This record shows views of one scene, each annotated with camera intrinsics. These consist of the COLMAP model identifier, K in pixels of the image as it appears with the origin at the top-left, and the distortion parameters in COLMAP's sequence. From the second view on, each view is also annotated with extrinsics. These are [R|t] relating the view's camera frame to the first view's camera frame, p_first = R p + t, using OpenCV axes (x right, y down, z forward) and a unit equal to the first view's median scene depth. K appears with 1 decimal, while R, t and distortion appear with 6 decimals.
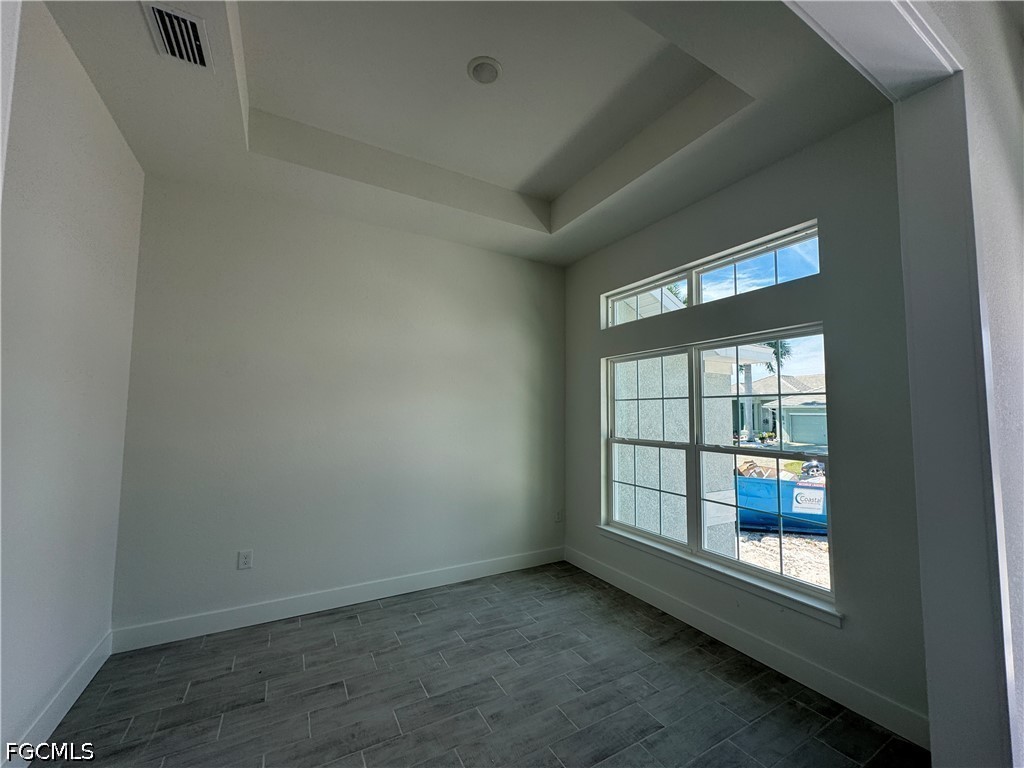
lens RADIAL K [[407.0, 0, 514.0], [0, 407.0, 381.5], [0, 0, 1]] dist [0.000202, 0.000258]
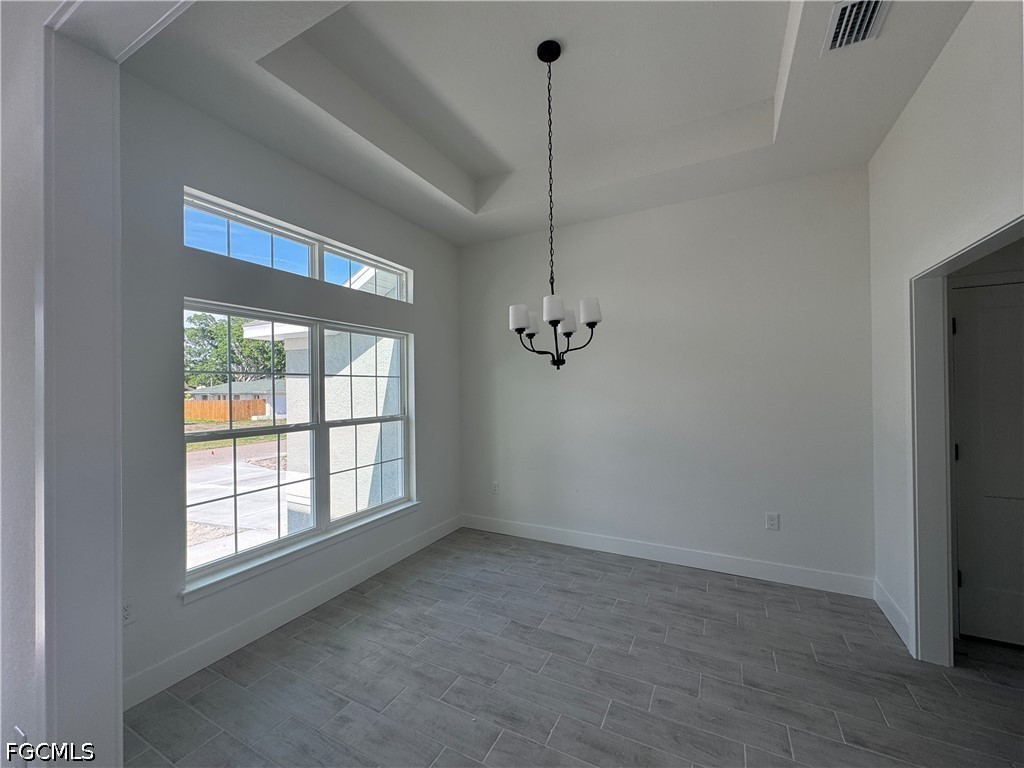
lens RADIAL K [[407.0, 0, 514.0], [0, 407.0, 381.5], [0, 0, 1]] dist [0.000202, 0.000258]
pose [[-0.548731, 0.017388, 0.835818, -0.668127], [-0.047921, 0.997486, -0.052212, 0.088025], [-0.834624, -0.068703, -0.546518, 1.203378]]
